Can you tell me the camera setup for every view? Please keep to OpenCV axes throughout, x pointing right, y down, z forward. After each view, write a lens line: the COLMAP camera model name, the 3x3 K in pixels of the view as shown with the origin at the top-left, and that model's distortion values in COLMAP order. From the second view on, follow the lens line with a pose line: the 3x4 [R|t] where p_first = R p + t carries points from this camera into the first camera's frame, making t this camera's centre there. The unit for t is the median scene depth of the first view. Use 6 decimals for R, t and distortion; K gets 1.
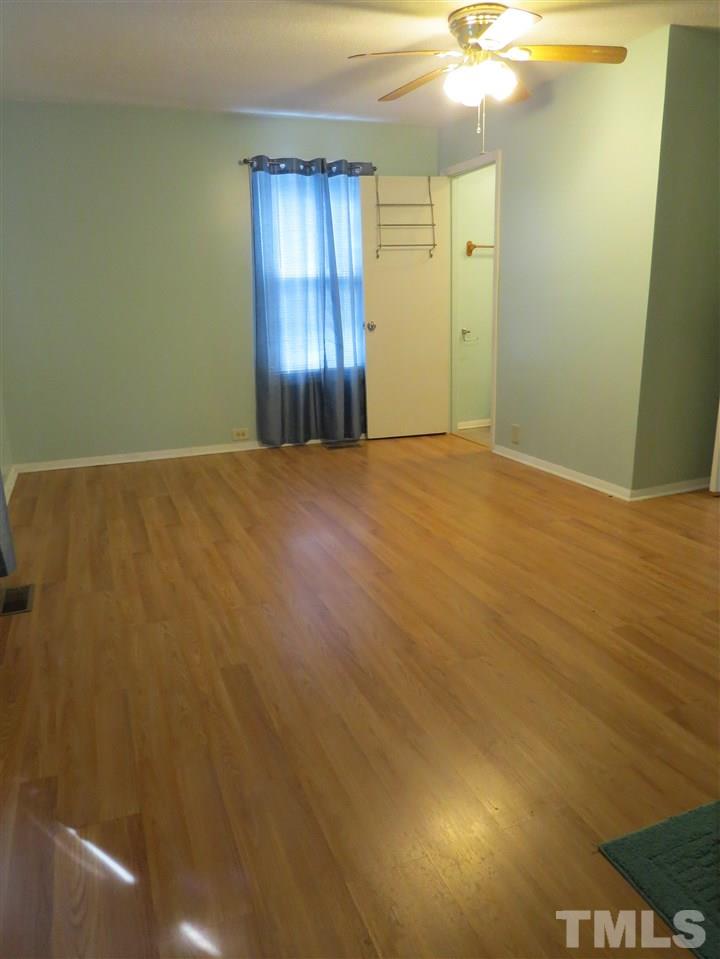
lens RADIAL K [[683.0, 0, 360.3], [0, 683.0, 480.4], [0, 0, 1]] dist [-0.023198, 0.002417]
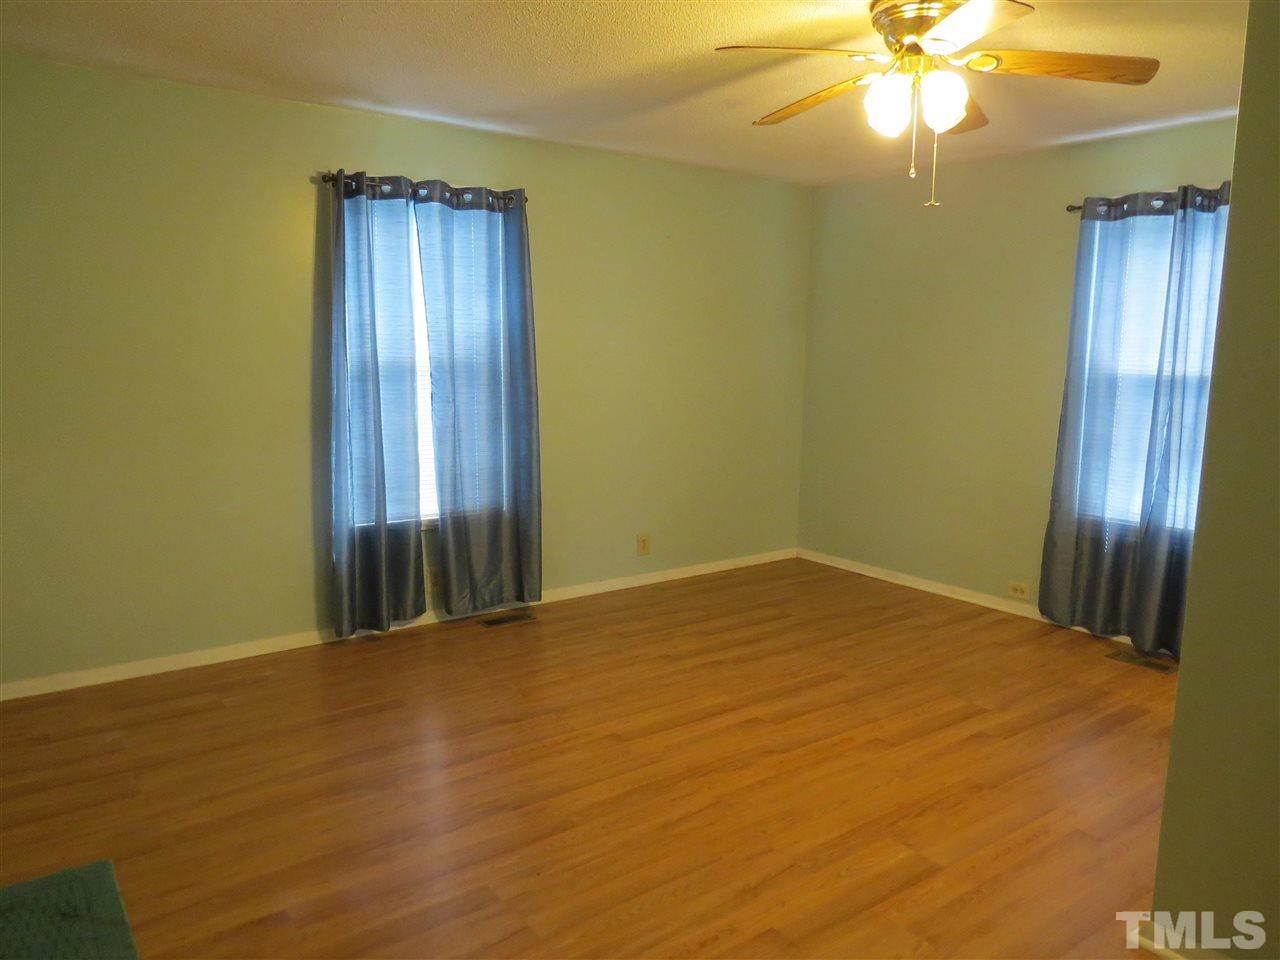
lens RADIAL K [[911.6, 0, 641.1], [0, 911.6, 481.6], [0, 0, 1]] dist [-0.023198, 0.002417]
pose [[0.285430, 0.166775, -0.943777, 0.575062], [-0.281127, 0.955995, 0.083912, -0.146180], [0.916241, 0.241371, 0.319755, 0.345141]]
